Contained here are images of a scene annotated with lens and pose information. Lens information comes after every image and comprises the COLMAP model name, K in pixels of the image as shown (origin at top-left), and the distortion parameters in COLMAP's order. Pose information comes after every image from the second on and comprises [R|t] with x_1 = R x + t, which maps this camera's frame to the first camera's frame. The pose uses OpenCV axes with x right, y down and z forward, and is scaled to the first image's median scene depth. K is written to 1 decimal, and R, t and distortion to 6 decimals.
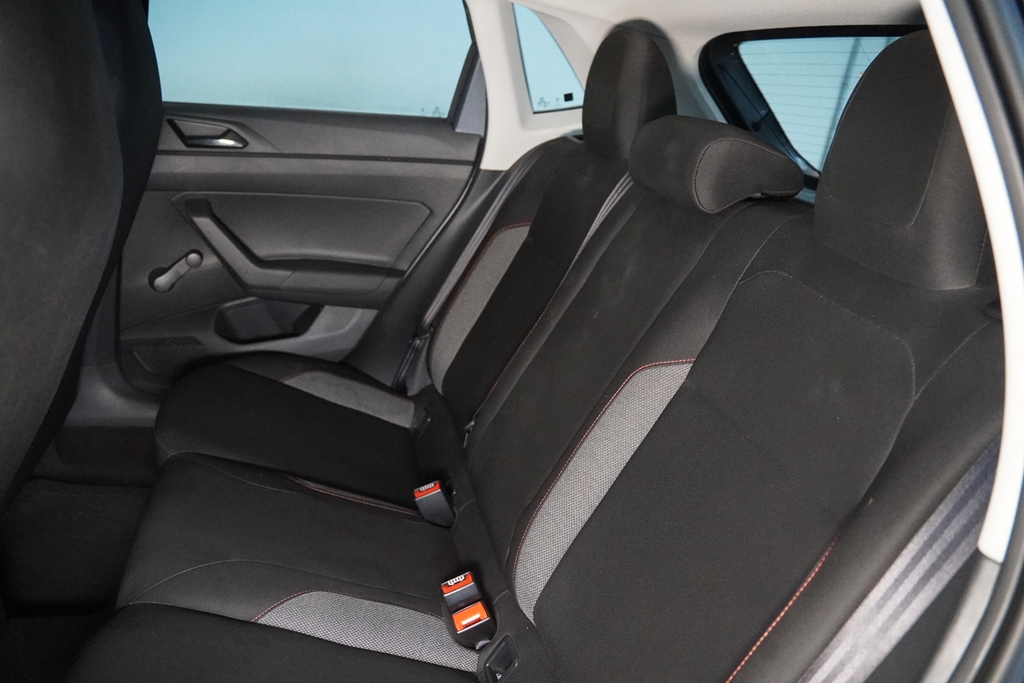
lens RADIAL K [[777.3, 0, 510.4], [0, 777.3, 334.6], [0, 0, 1]] dist [-0.105287, 0.020707]
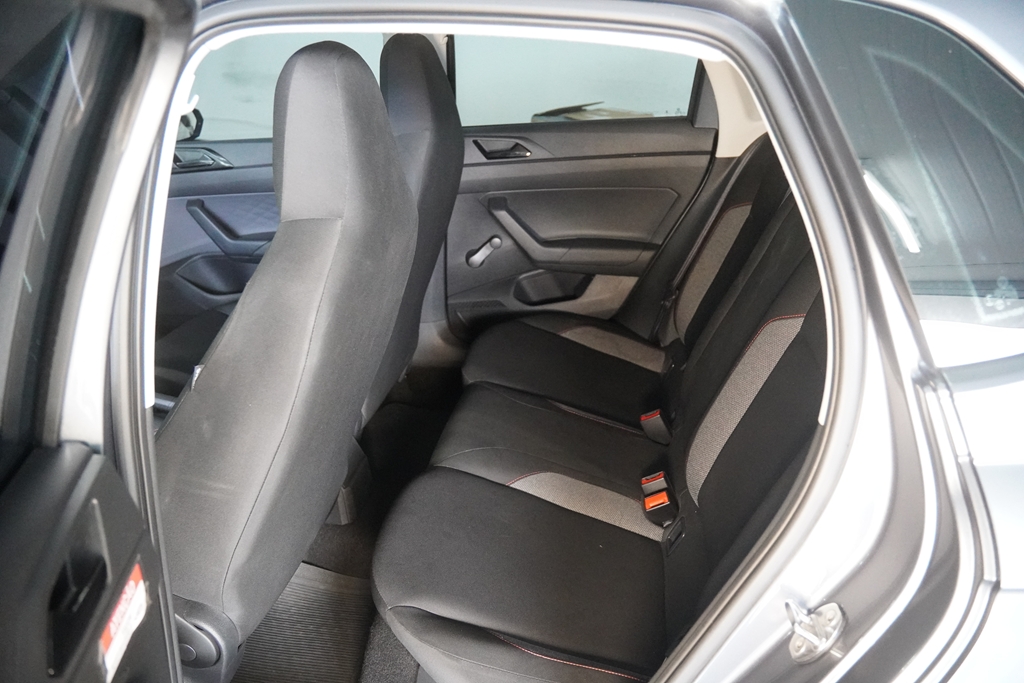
lens RADIAL K [[777.3, 0, 507.6], [0, 777.3, 348.3], [0, 0, 1]] dist [-0.105287, 0.020707]
pose [[0.902527, 0.015393, -0.430359, 0.185739], [0.013056, 0.997924, 0.063073, 0.000641], [0.430436, -0.062544, 0.900452, -0.220656]]
